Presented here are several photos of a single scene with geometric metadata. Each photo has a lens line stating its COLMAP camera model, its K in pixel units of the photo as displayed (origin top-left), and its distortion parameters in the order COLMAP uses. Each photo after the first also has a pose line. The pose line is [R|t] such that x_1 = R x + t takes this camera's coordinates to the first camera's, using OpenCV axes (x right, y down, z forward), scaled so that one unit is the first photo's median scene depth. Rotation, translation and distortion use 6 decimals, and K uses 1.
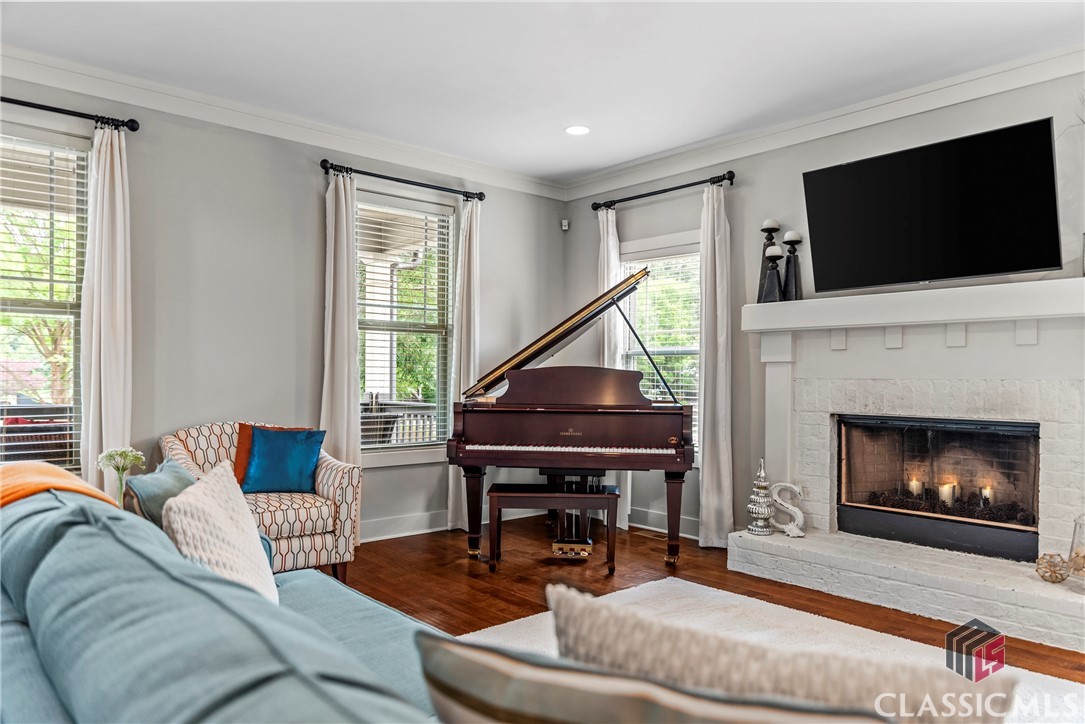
lens RADIAL K [[730.7, 0, 543.1], [0, 730.7, 381.3], [0, 0, 1]] dist [0.003959, -0.001417]
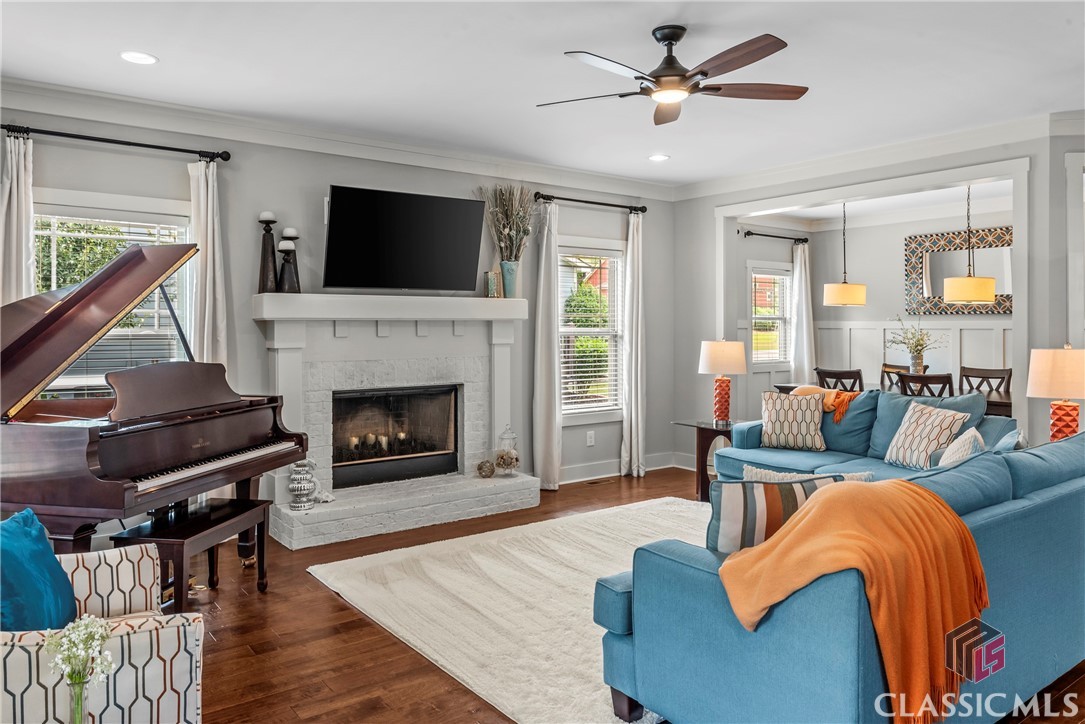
lens RADIAL K [[751.4, 0, 545.0], [0, 751.4, 327.4], [0, 0, 1]] dist [-0.005200, -0.002258]
pose [[0.078320, -0.006389, 0.996908, -0.803367], [0.013115, 0.999900, 0.005378, -0.061871], [-0.996842, 0.012654, 0.078396, 0.572844]]
